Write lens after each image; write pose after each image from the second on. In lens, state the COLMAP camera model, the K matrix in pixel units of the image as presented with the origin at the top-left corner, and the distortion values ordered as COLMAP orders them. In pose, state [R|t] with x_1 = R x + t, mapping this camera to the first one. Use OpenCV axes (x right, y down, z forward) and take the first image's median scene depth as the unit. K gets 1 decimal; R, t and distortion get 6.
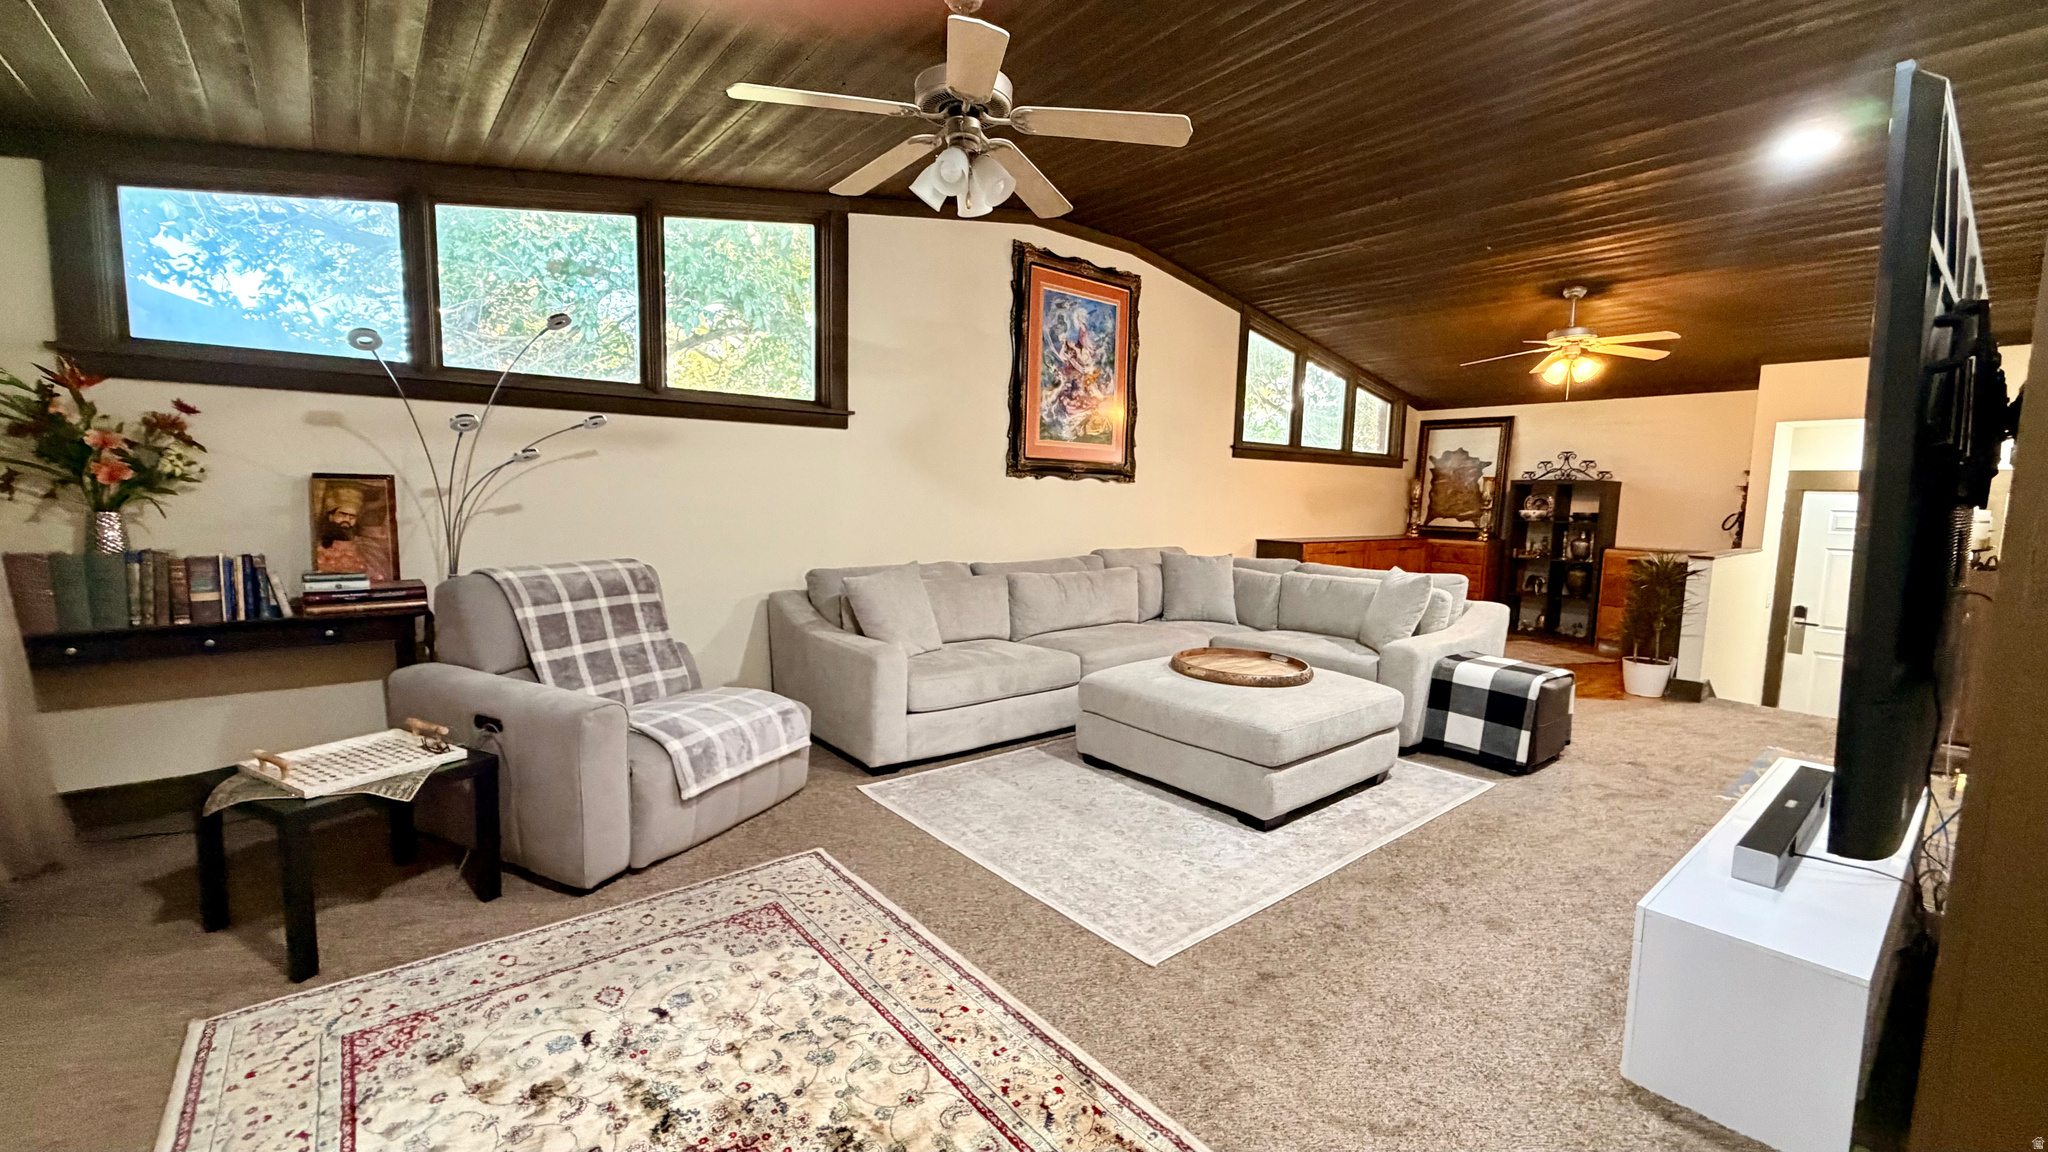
lens RADIAL K [[816.2, 0, 1011.8], [0, 816.2, 580.0], [0, 0, 1]] dist [0.001596, -0.000665]
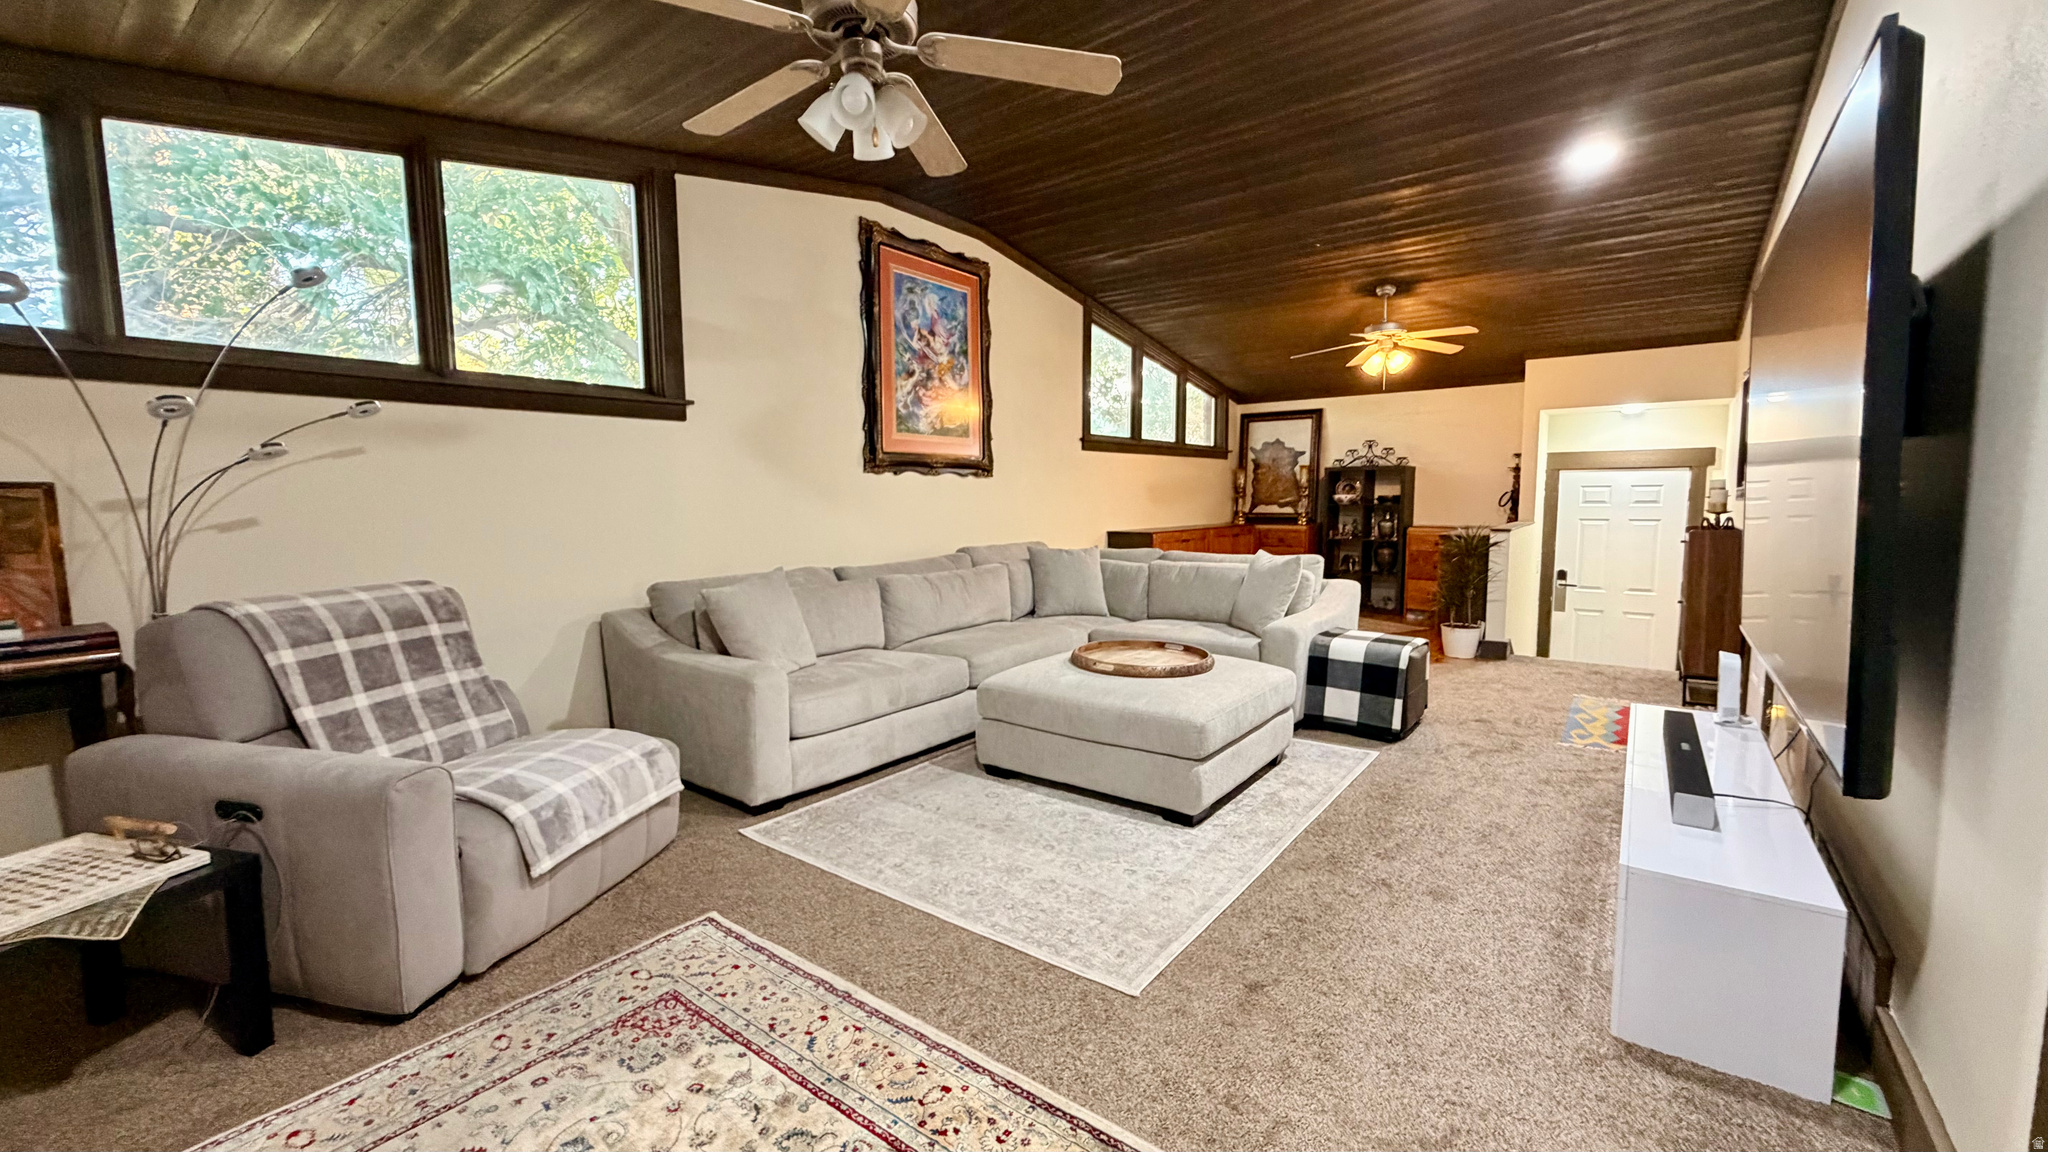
lens RADIAL K [[816.2, 0, 1011.8], [0, 816.2, 580.0], [0, 0, 1]] dist [0.001596, -0.000665]
pose [[0.973187, -0.053197, 0.223781, -0.085513], [0.054137, 0.998532, 0.001939, 0.003118], [-0.223556, 0.010228, 0.974637, 0.091584]]
